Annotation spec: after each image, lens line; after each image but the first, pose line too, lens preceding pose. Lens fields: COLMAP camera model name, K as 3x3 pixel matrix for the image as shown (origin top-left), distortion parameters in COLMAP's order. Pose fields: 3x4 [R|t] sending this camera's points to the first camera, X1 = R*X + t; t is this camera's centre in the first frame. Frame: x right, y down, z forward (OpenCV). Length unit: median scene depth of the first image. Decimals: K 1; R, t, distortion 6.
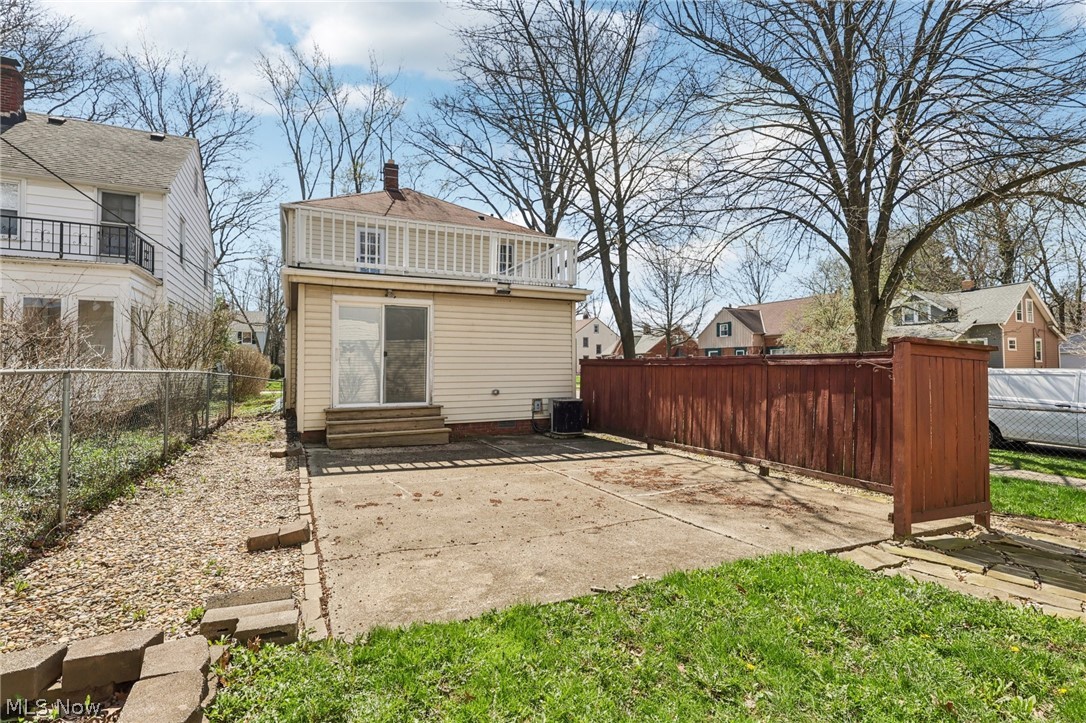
lens RADIAL K [[491.3, 0, 543.0], [0, 491.3, 361.5], [0, 0, 1]] dist [-0.000800, -0.000118]
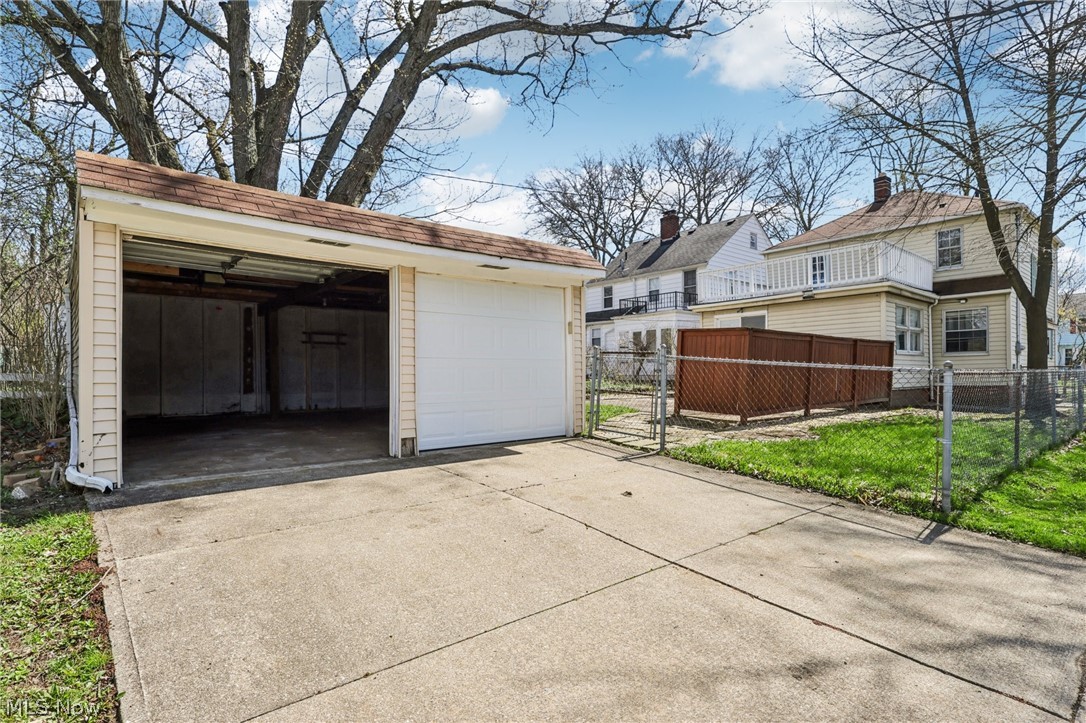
lens RADIAL K [[549.9, 0, 543.0], [0, 549.9, 361.5], [0, 0, 1]] dist [-0.000491, -0.000040]
pose [[0.252529, -0.025836, -0.967244, 1.202394], [0.018747, 0.999586, -0.021806, 0.059433], [0.967408, -0.012627, 0.252909, -0.127903]]
